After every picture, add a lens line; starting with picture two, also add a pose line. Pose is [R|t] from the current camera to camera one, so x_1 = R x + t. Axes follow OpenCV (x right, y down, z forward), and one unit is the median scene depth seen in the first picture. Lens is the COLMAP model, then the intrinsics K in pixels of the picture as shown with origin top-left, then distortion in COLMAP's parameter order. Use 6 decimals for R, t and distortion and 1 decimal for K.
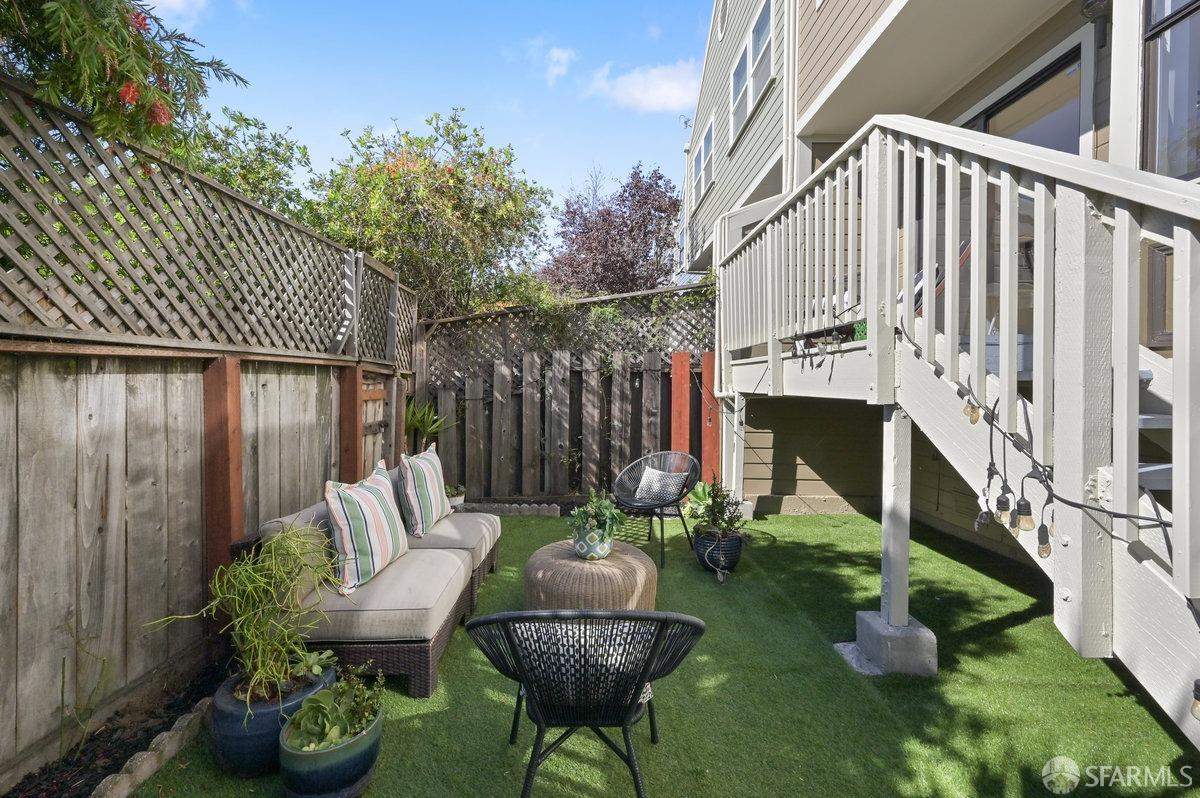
lens RADIAL K [[482.9, 0, 625.1], [0, 482.9, 369.6], [0, 0, 1]] dist [-0.001183, 0.000077]
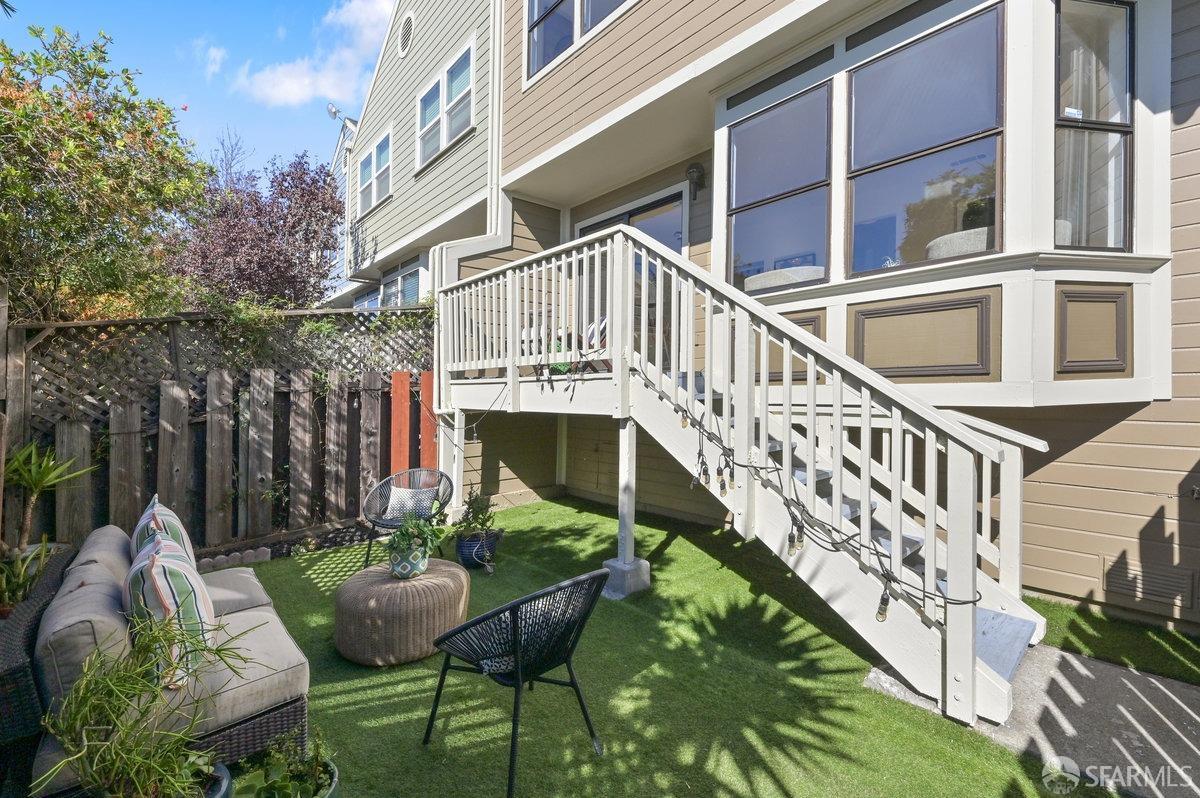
lens RADIAL K [[476.9, 0, 593.2], [0, 476.9, 381.1], [0, 0, 1]] dist [-0.001173, 0.000156]
pose [[0.757045, -0.004691, 0.653346, -0.242362], [-0.002440, 0.999947, 0.010007, -0.027312], [-0.653359, -0.009169, 0.756993, -0.028734]]
